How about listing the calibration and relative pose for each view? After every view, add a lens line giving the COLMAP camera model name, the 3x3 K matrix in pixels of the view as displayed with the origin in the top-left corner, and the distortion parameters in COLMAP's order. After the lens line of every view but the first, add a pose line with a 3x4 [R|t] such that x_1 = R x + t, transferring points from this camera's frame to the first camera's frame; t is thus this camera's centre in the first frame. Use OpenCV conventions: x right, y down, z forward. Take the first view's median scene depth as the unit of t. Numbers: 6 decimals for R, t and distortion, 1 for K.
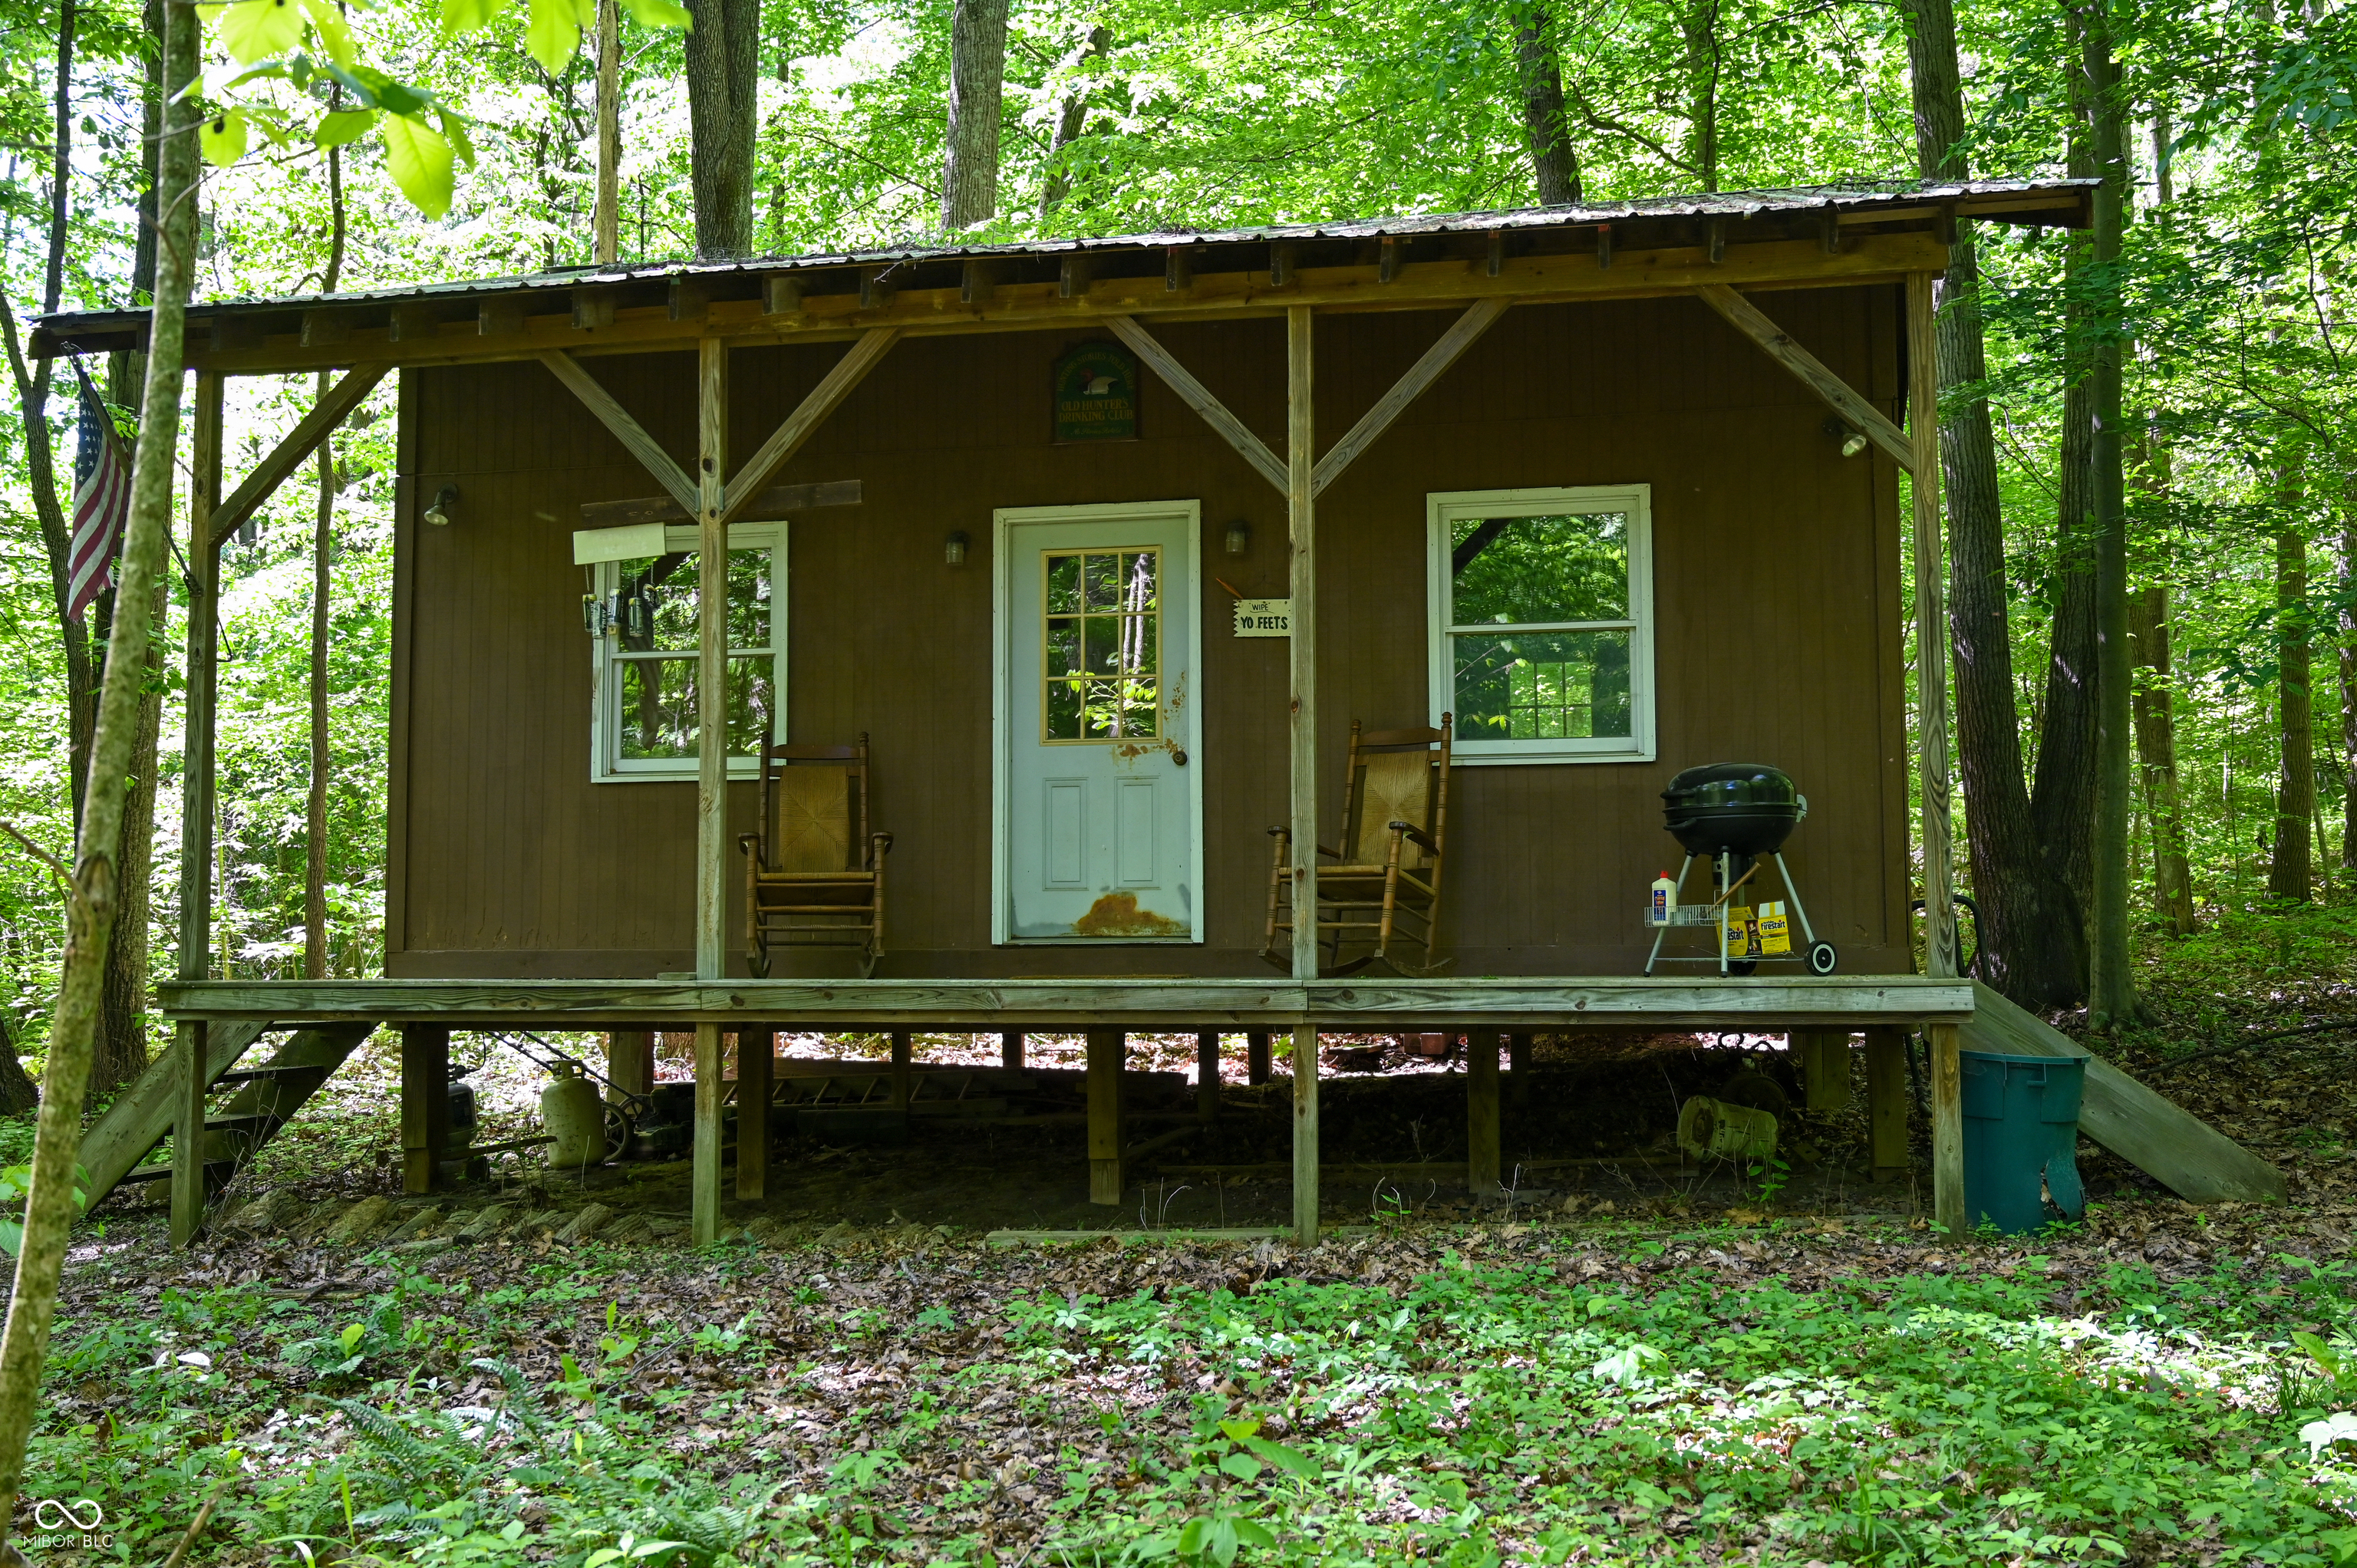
lens RADIAL K [[2224.3, 0, 1178.2], [0, 2224.3, 788.6], [0, 0, 1]] dist [0.006134, 0.000000]
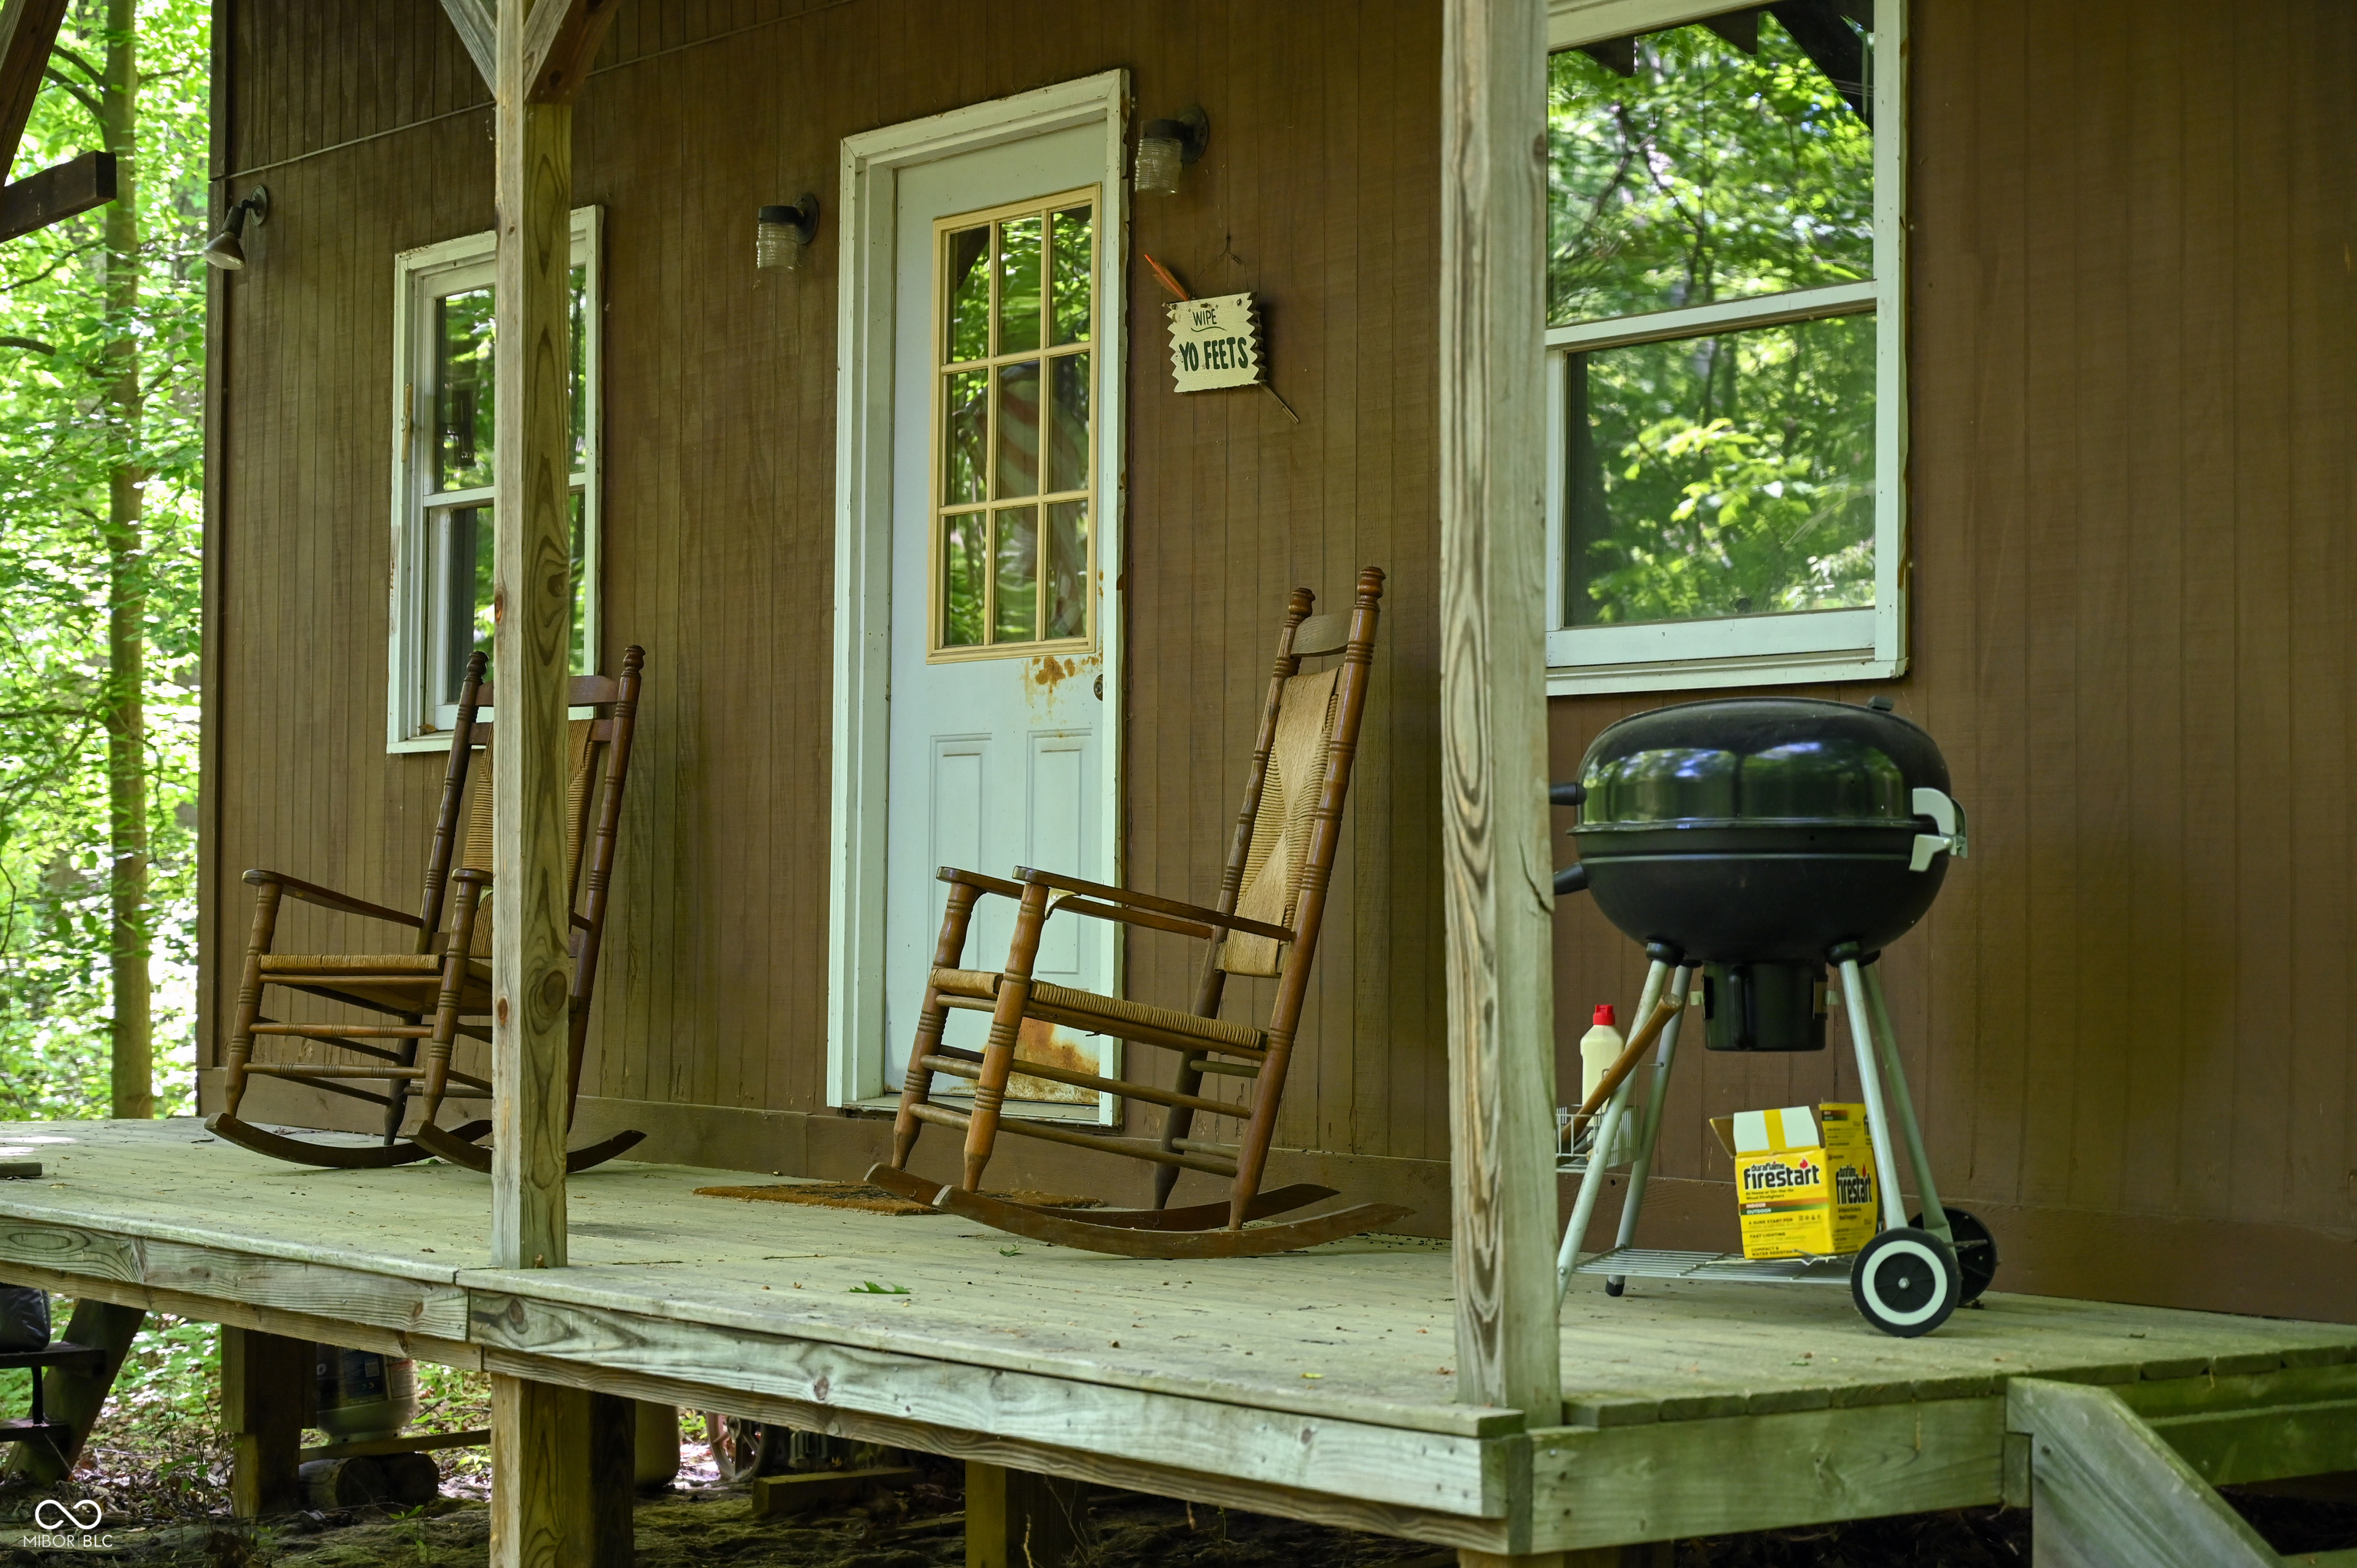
lens RADIAL K [[4309.8, 0, 1178.4], [0, 4309.8, 782.1], [0, 0, 1]] dist [-0.003459, 0.000000]
pose [[0.765205, -0.009265, -0.643720, 0.549467], [0.034793, 0.999030, 0.026980, -0.017653], [0.642846, -0.043042, 0.764785, 0.386826]]
